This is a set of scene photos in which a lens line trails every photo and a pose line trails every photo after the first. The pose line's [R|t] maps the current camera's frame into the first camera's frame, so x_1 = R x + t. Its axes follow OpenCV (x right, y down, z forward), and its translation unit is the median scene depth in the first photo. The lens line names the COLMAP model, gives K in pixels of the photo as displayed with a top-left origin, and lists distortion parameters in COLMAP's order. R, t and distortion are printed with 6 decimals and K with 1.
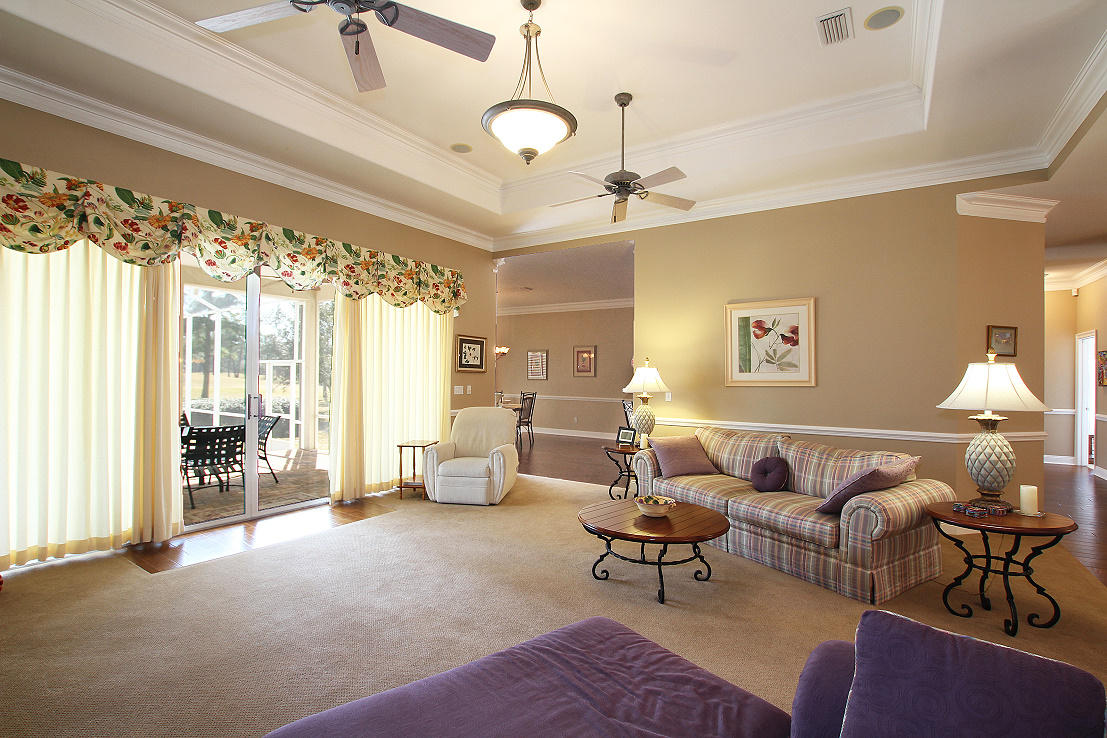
lens RADIAL K [[519.7, 0, 549.5], [0, 519.7, 365.1], [0, 0, 1]] dist [-0.029545, 0.002388]
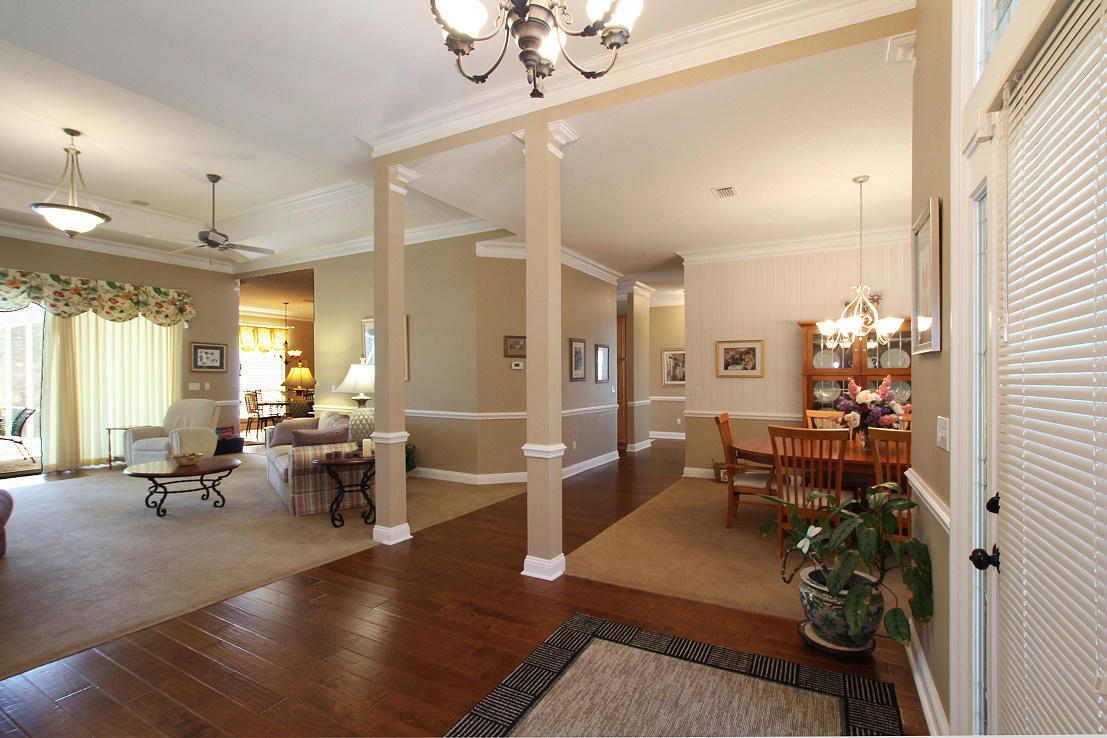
lens RADIAL K [[519.7, 0, 556.9], [0, 519.7, 377.3], [0, 0, 1]] dist [-0.029545, 0.002388]
pose [[0.997228, -0.008211, 0.073950, 0.757527], [0.006491, 0.999703, 0.023471, 0.003005], [-0.074121, -0.022926, 0.996986, -0.367794]]
